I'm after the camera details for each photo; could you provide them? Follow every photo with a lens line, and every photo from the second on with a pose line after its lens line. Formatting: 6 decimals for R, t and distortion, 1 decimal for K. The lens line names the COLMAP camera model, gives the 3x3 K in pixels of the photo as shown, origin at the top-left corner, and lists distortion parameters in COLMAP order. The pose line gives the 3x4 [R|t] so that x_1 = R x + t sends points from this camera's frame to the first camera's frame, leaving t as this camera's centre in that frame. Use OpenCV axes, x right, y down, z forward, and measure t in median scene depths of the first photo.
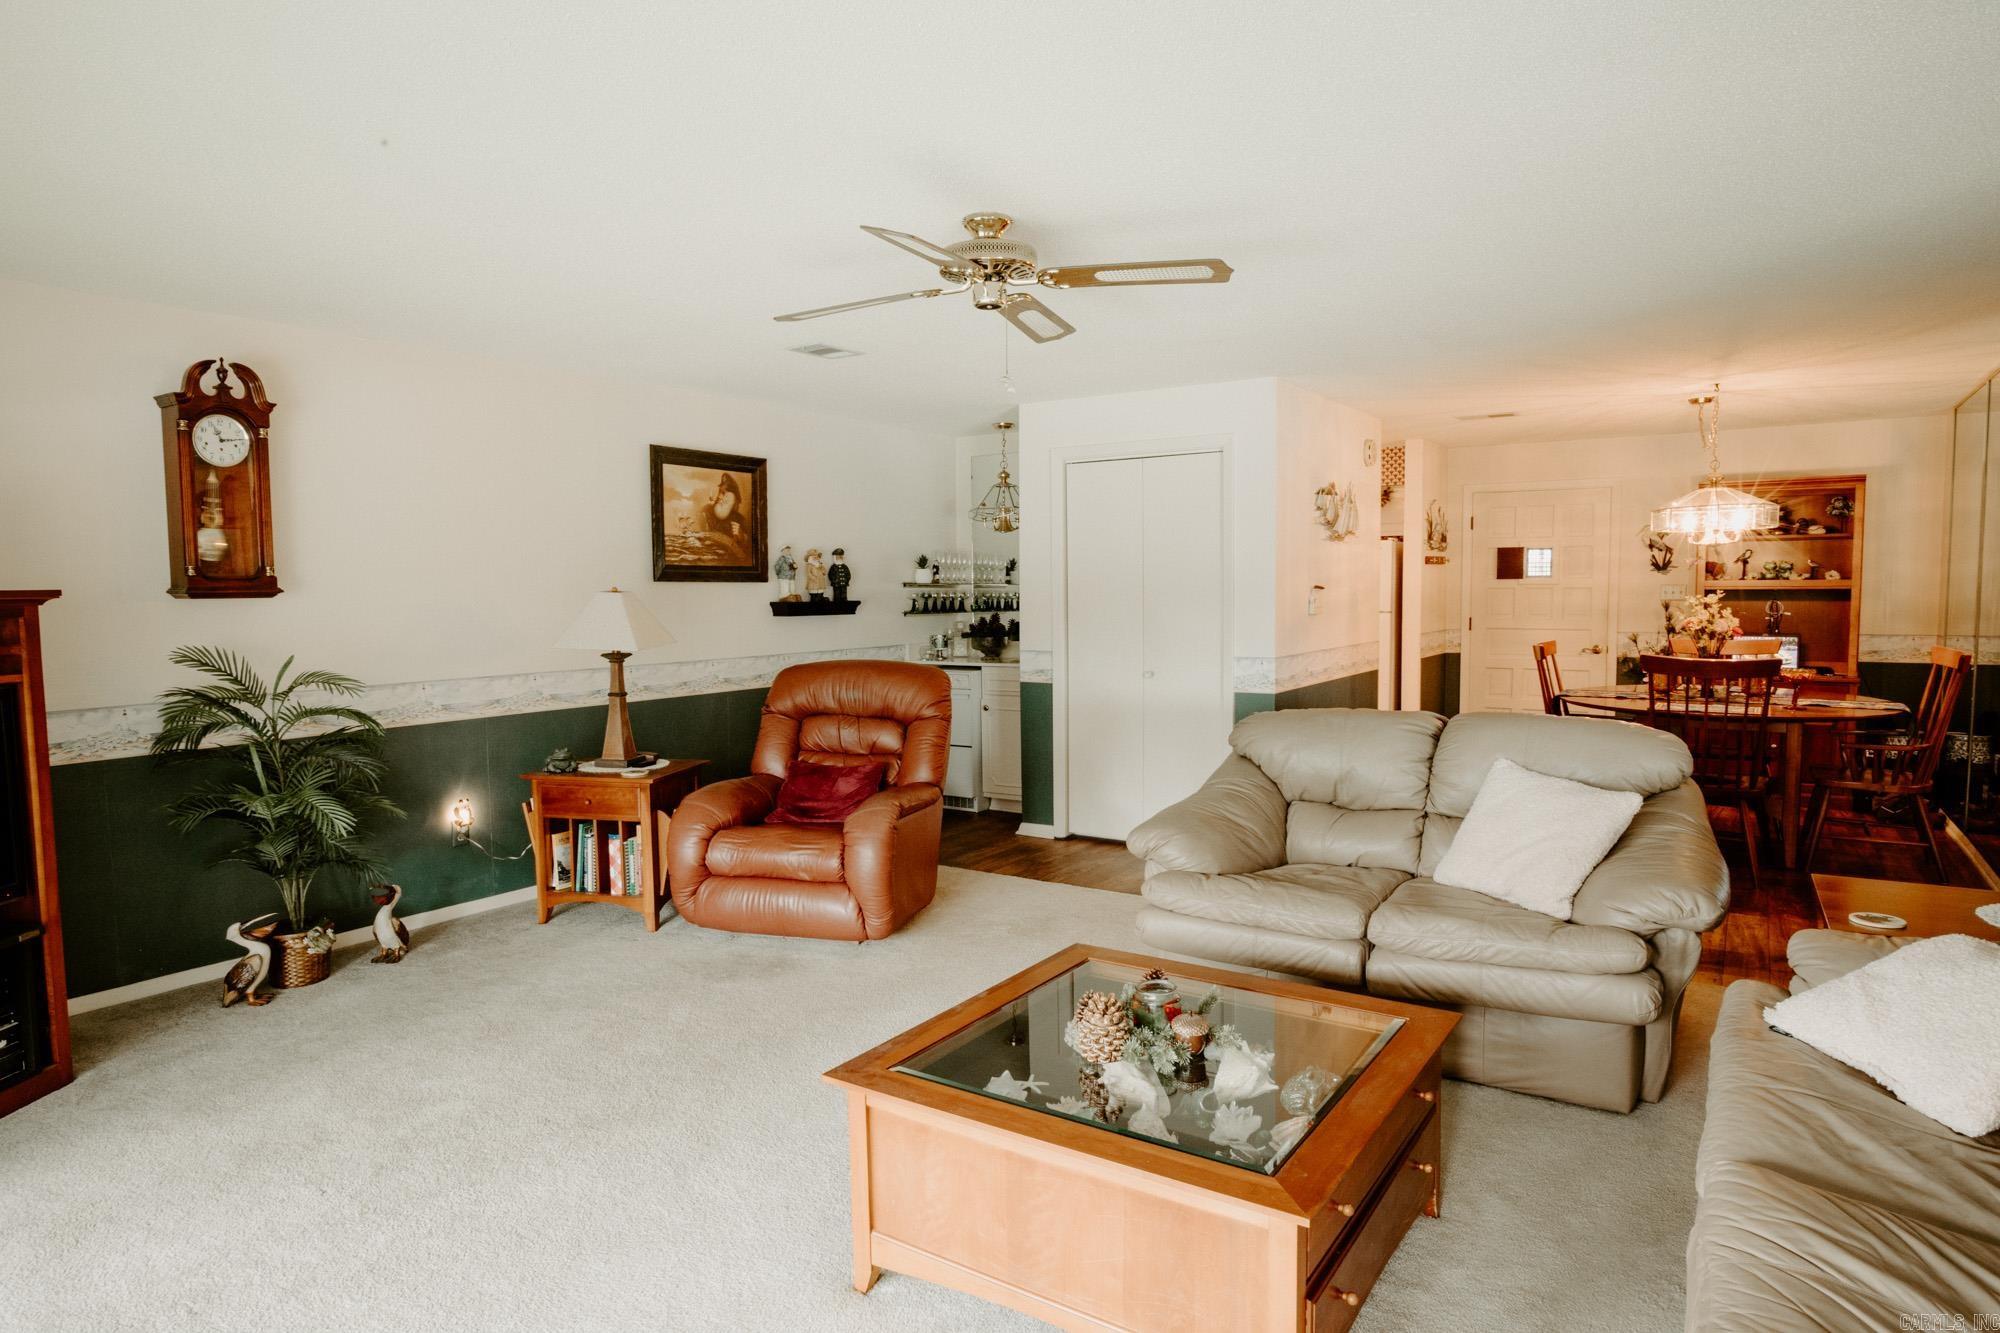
lens RADIAL K [[1143.2, 0, 1000.3], [0, 1143.2, 676.2], [0, 0, 1]] dist [-0.039980, 0.016585]
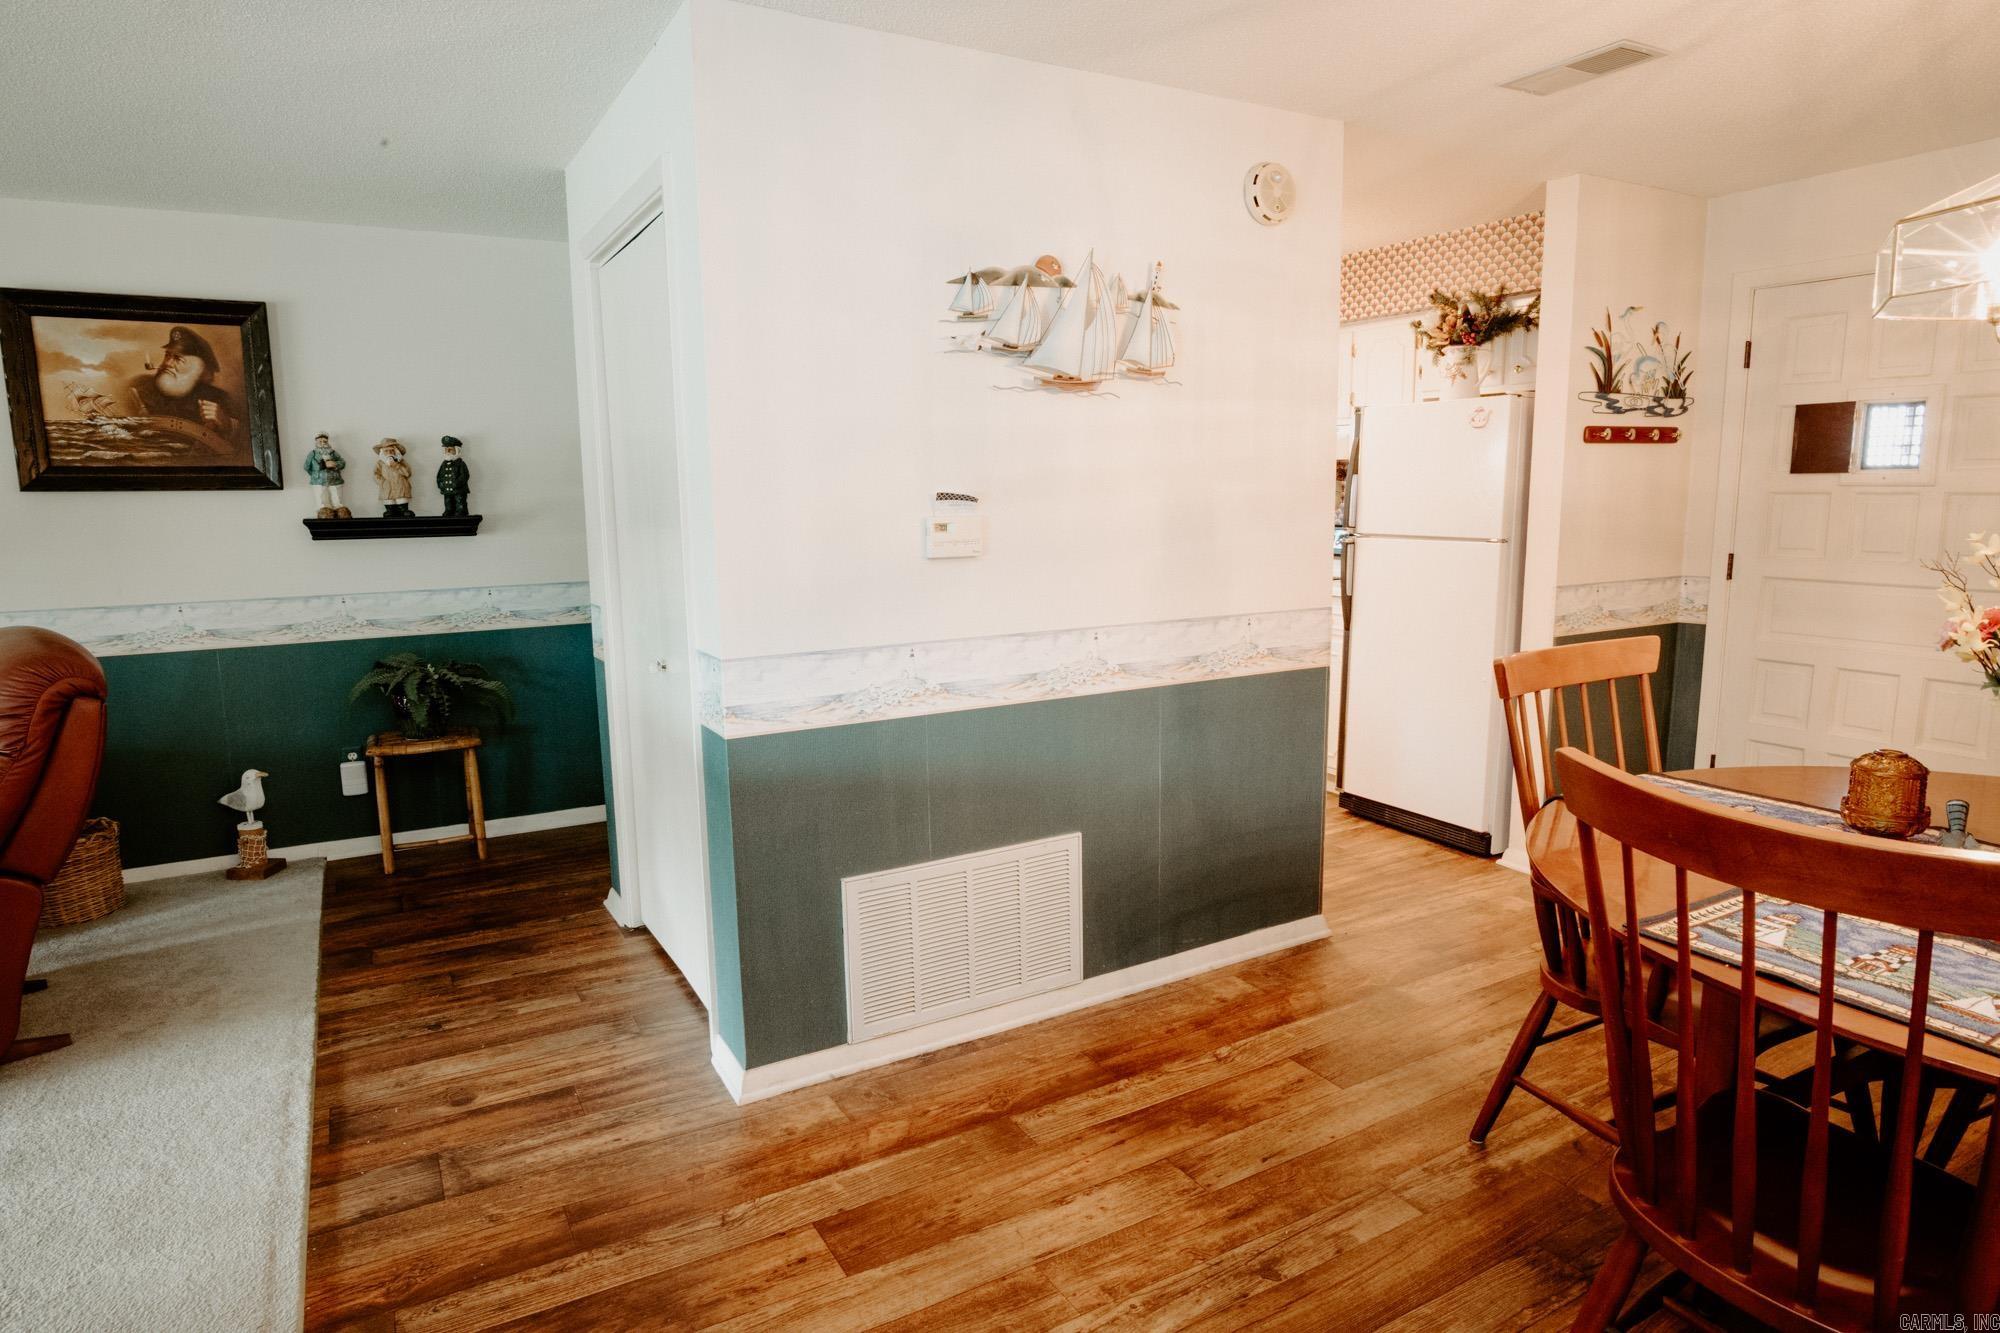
lens RADIAL K [[1143.2, 0, 997.0], [0, 1143.2, 671.0], [0, 0, 1]] dist [-0.039980, 0.016585]
pose [[0.894425, 0.070020, -0.441702, 0.648053], [-0.030997, 0.994998, 0.094965, -0.069737], [0.446142, -0.071248, 0.892122, 0.789509]]
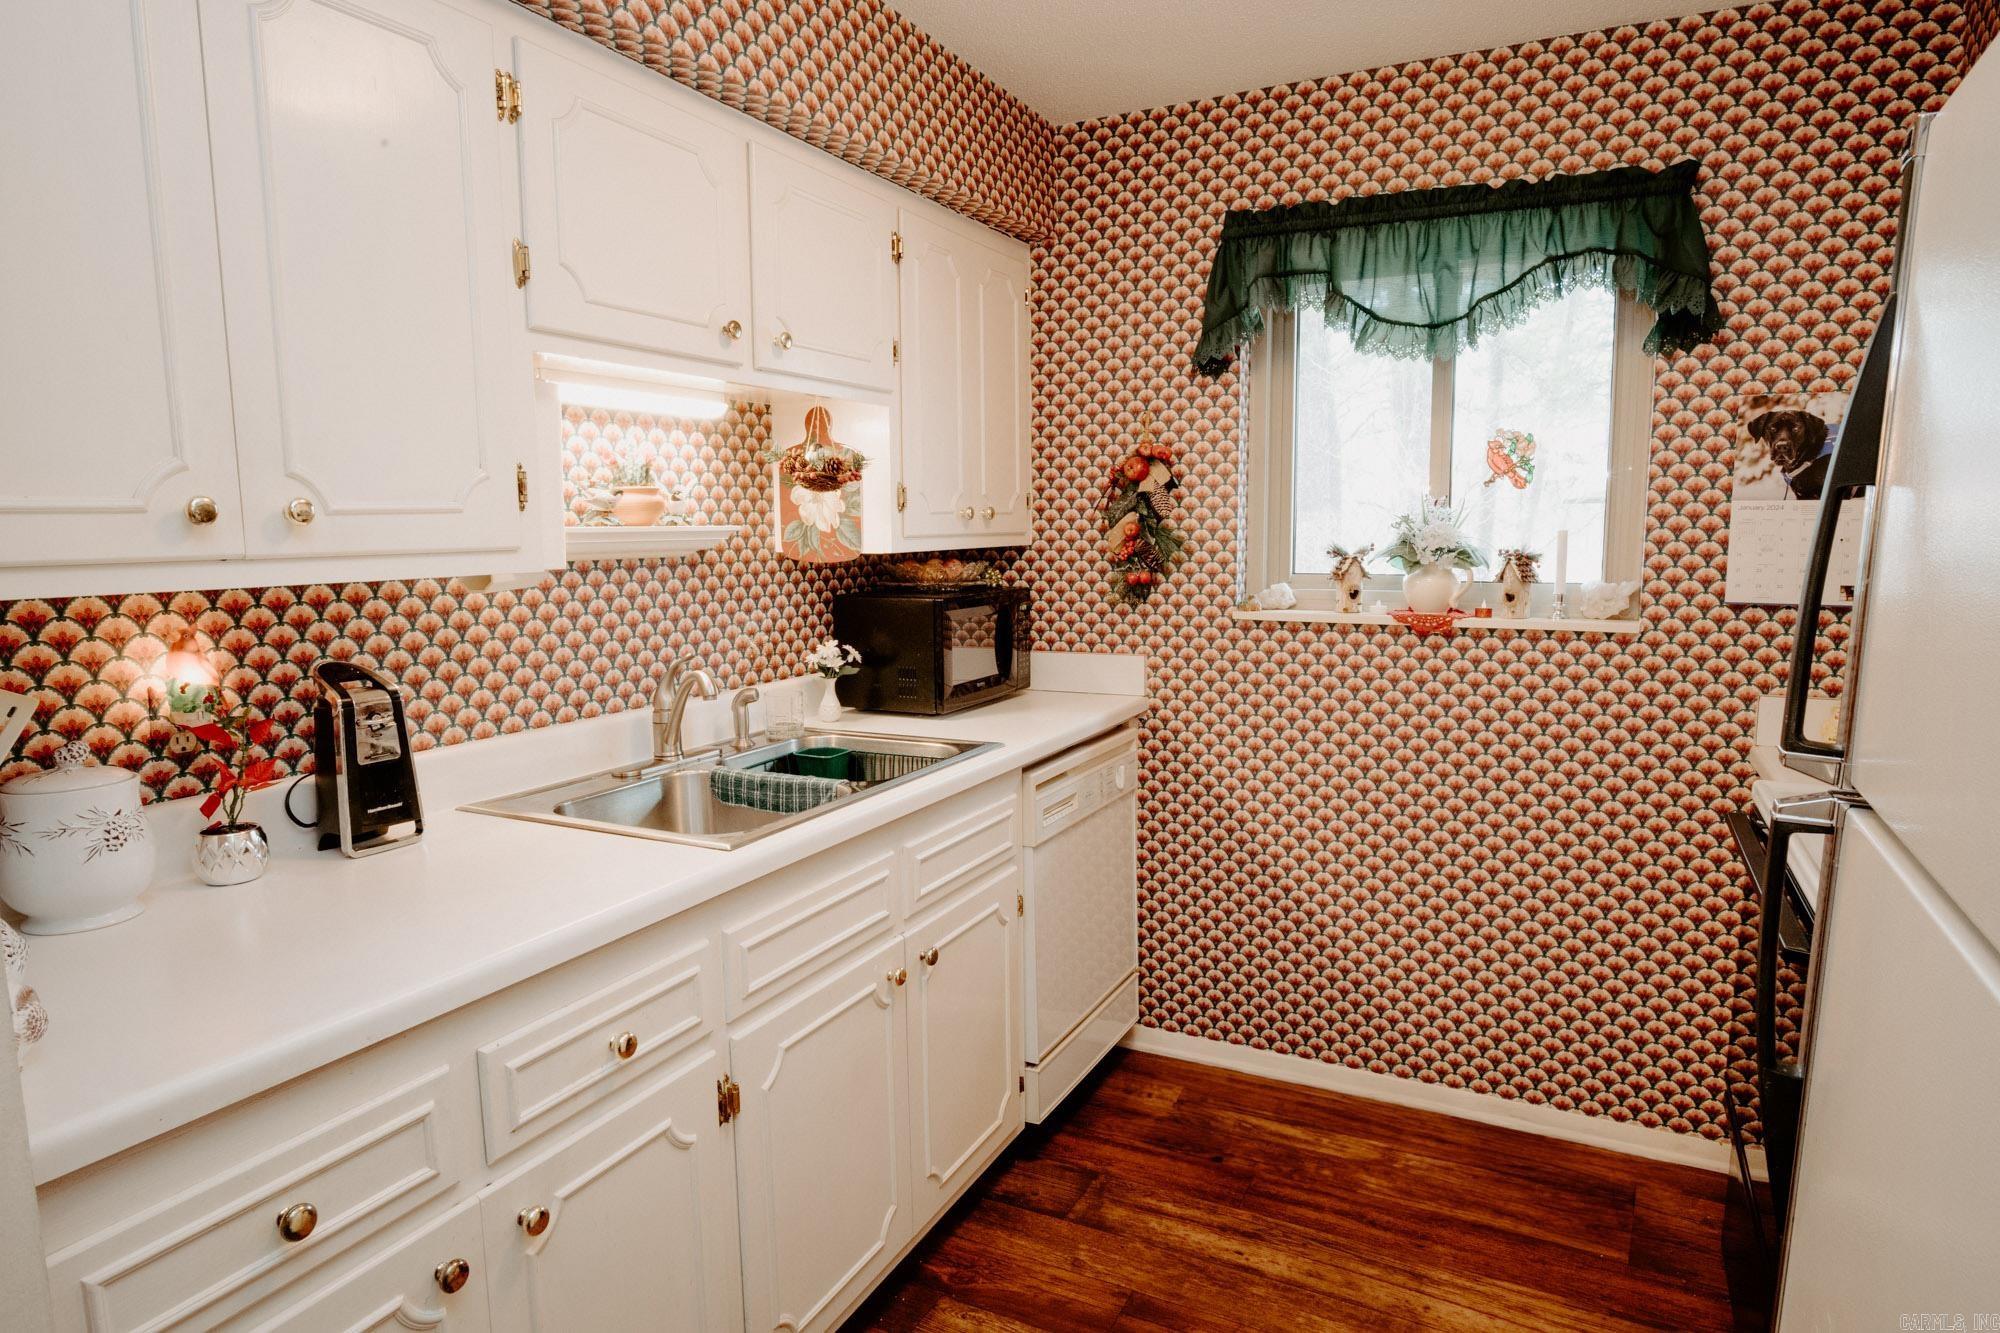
lens RADIAL K [[1143.2, 0, 1002.2], [0, 1143.2, 669.0], [0, 0, 1]] dist [-0.039980, 0.016585]
pose [[0.114856, 0.139226, -0.983577, 0.686421], [-0.072685, 0.988654, 0.131457, -0.089100], [0.990719, 0.056393, 0.123673, 1.012198]]
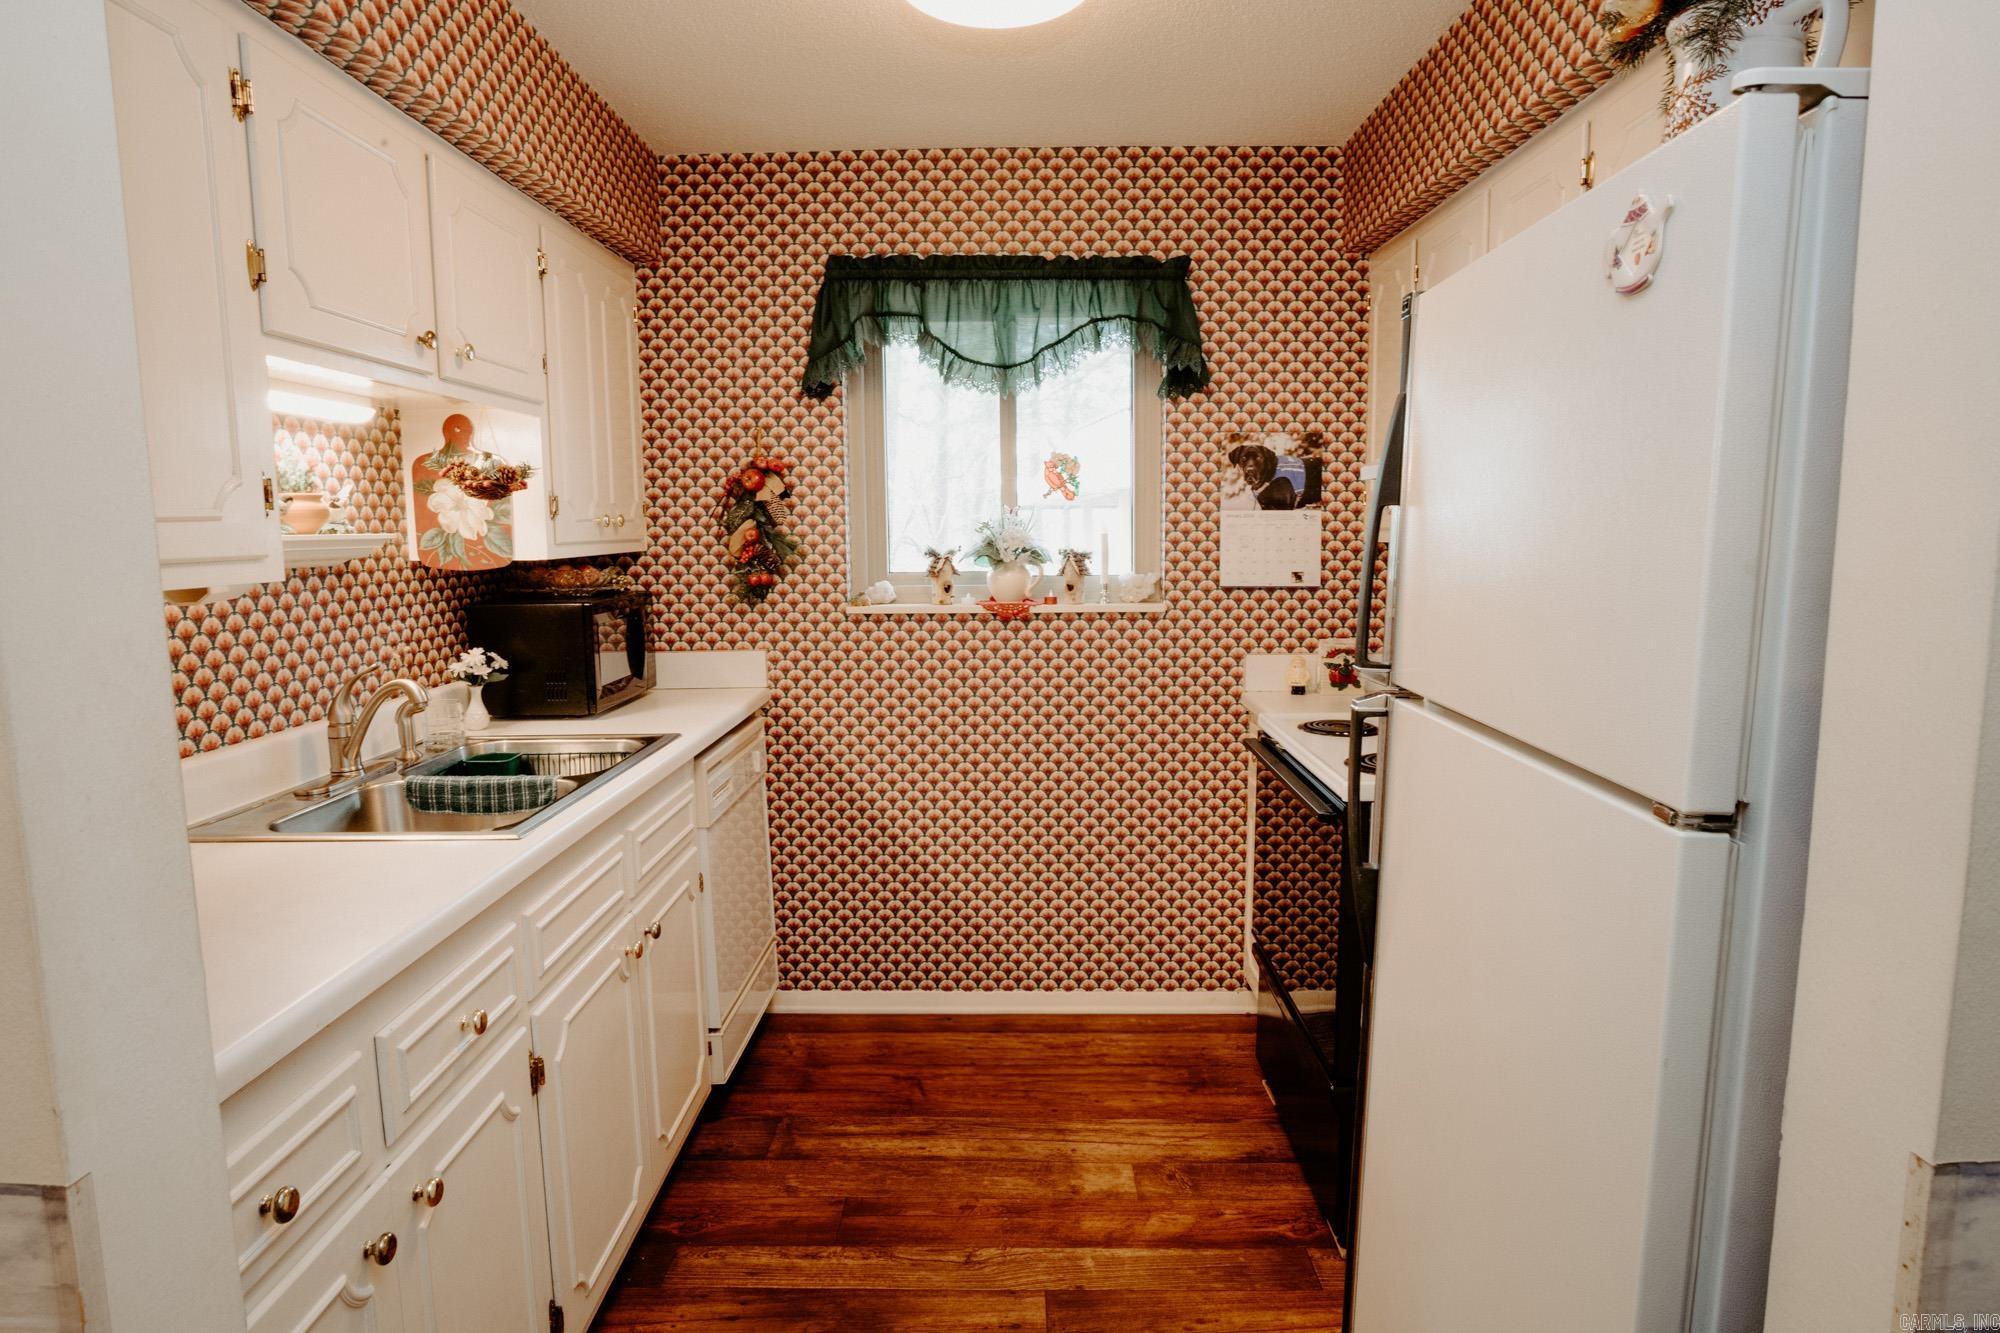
lens RADIAL K [[1143.2, 0, 999.8], [0, 1143.2, 664.4], [0, 0, 1]] dist [-0.039980, 0.016585]
pose [[0.545494, 0.111517, -0.830663, 0.726901], [-0.065840, 0.993747, 0.090174, -0.081844], [0.835525, 0.005501, 0.549425, 0.901431]]
